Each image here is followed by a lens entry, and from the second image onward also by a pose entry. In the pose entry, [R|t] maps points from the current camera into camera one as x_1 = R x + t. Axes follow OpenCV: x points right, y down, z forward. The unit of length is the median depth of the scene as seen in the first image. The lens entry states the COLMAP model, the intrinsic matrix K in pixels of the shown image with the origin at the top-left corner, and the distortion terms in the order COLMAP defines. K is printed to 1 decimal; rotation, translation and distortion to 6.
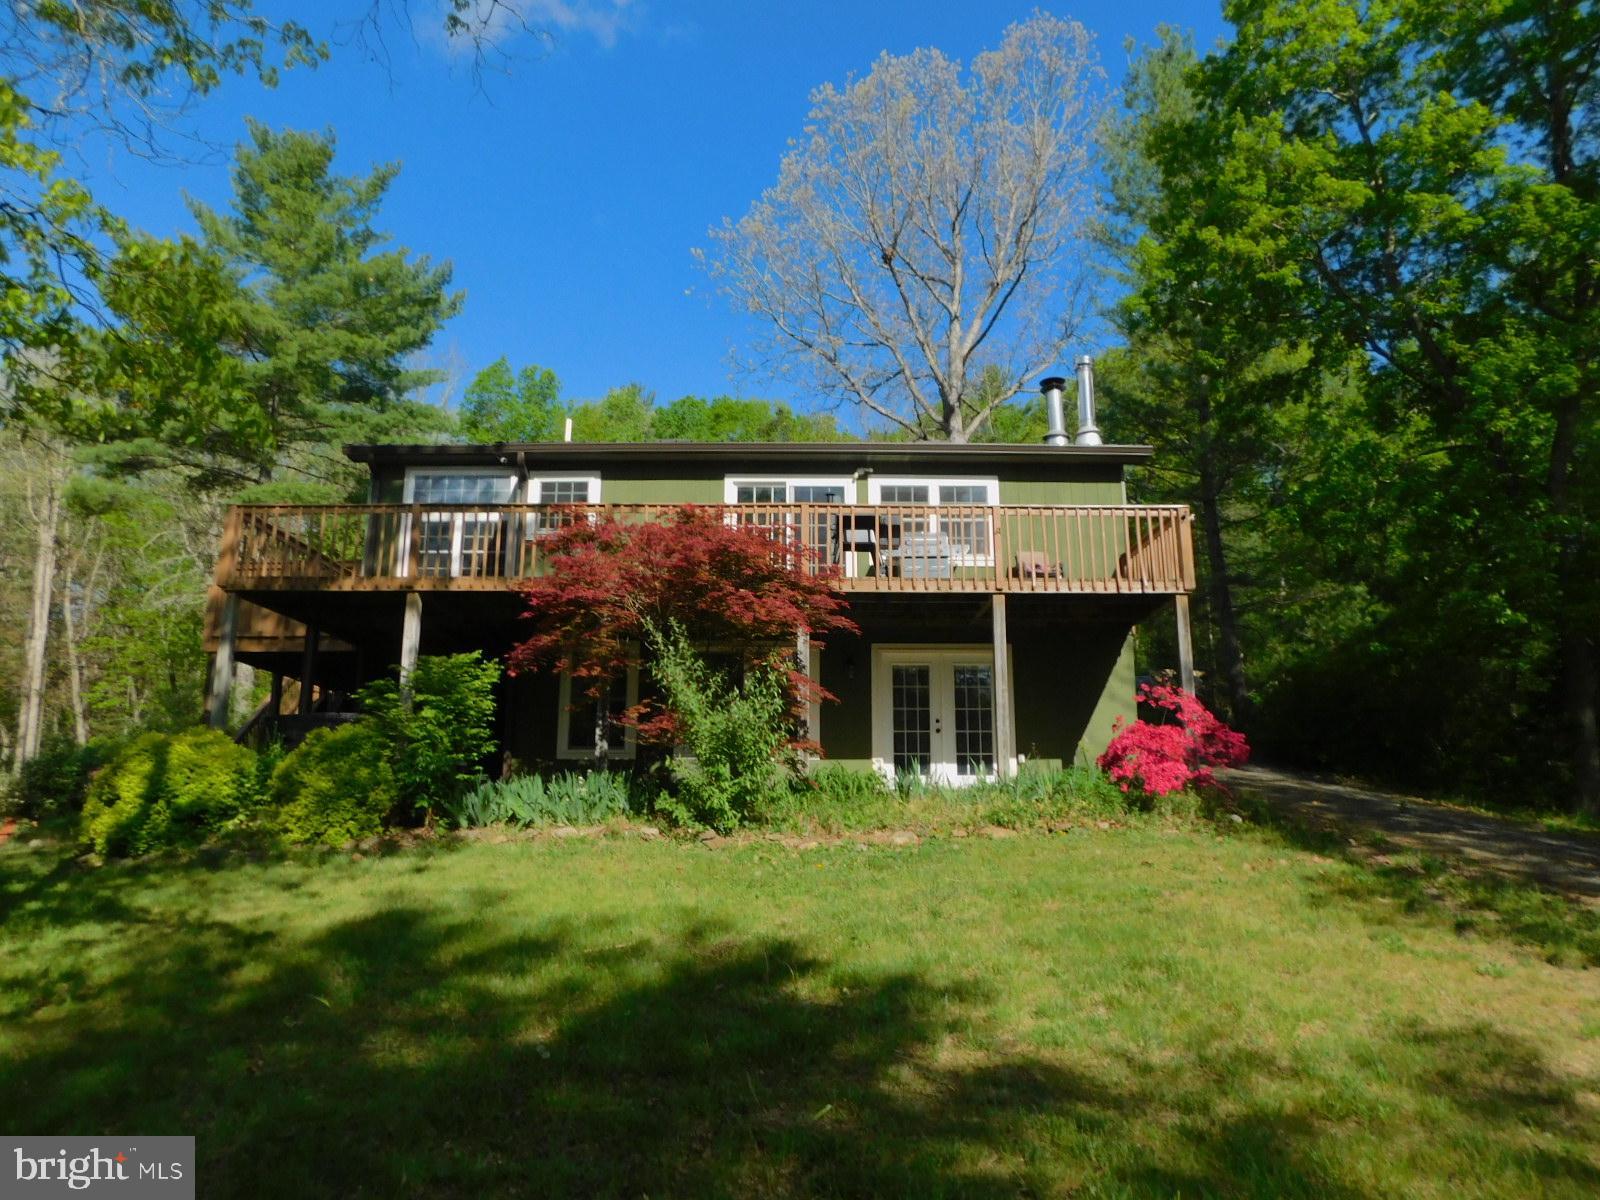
lens RADIAL K [[1079.7, 0, 807.4], [0, 1079.7, 602.6], [0, 0, 1]] dist [-0.027424, -0.003166]
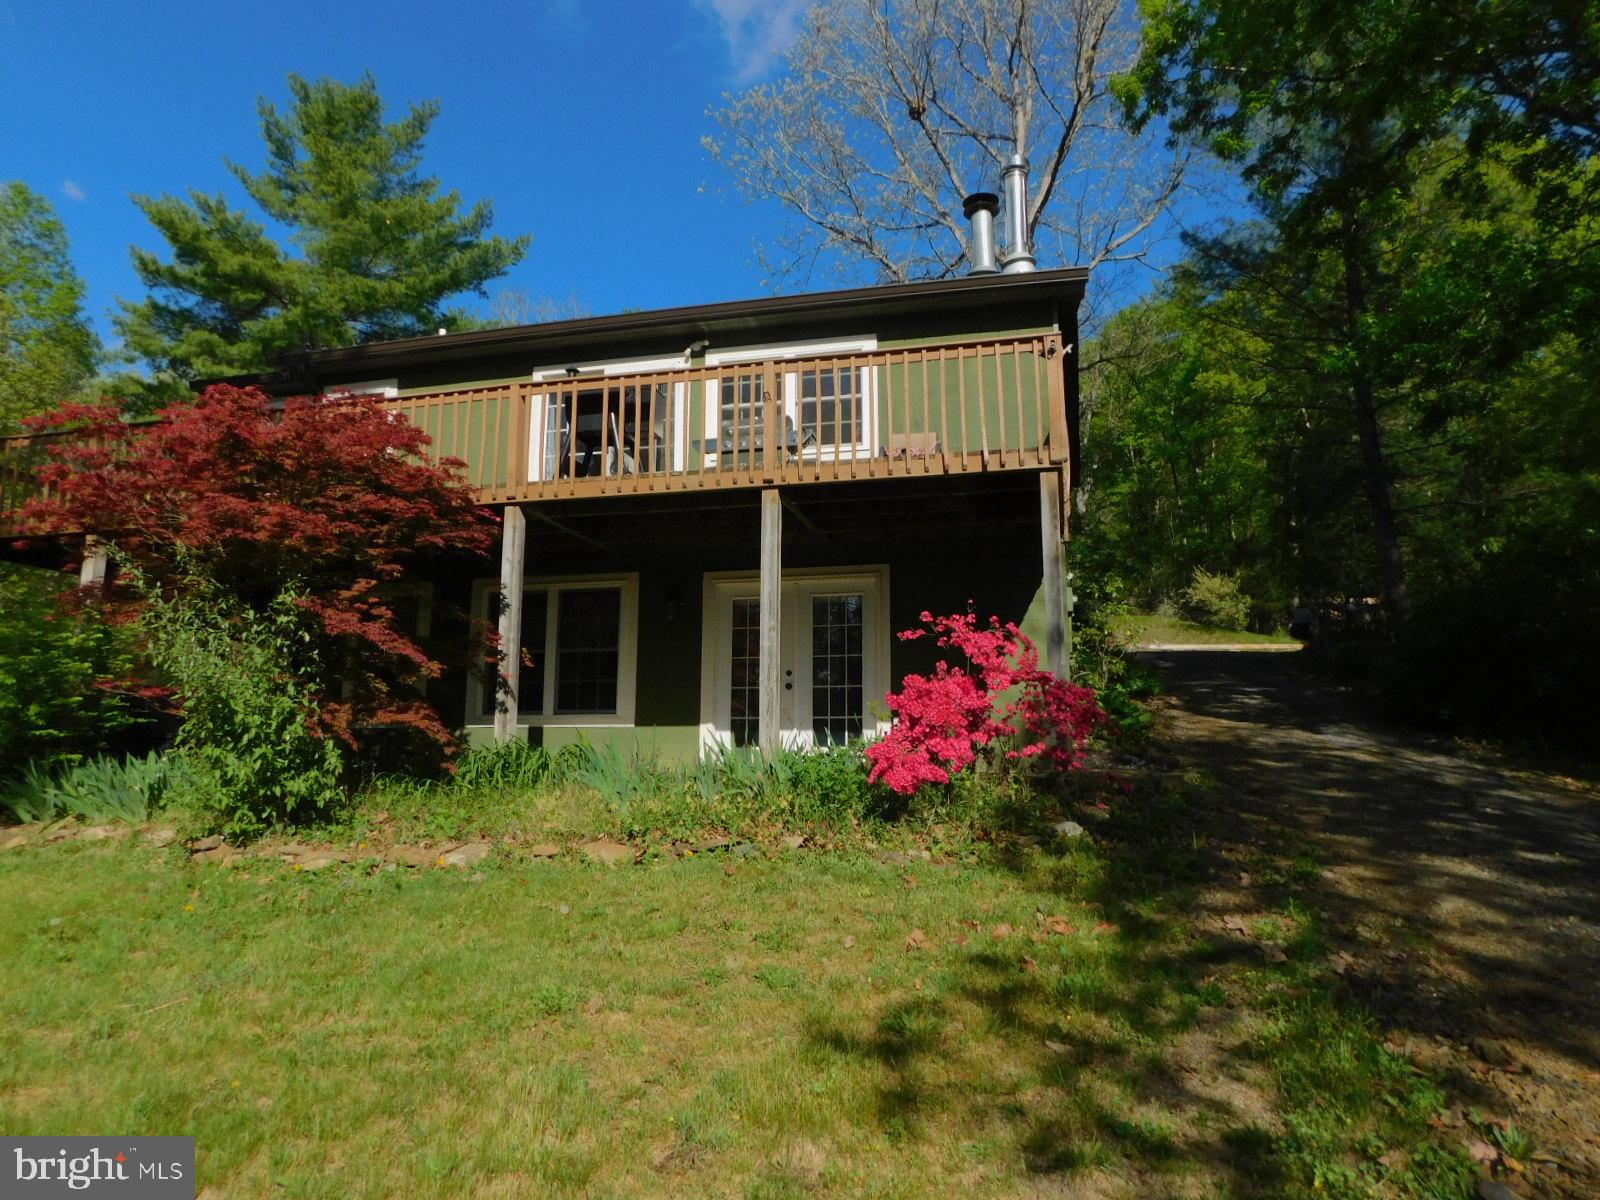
lens RADIAL K [[1063.6, 0, 792.7], [0, 1063.6, 599.0], [0, 0, 1]] dist [-0.006556, -0.000389]
pose [[0.965958, -0.039410, -0.255678, 0.306044], [0.050393, 0.998060, 0.036548, 0.032669], [0.253742, -0.048188, 0.966071, 0.291489]]
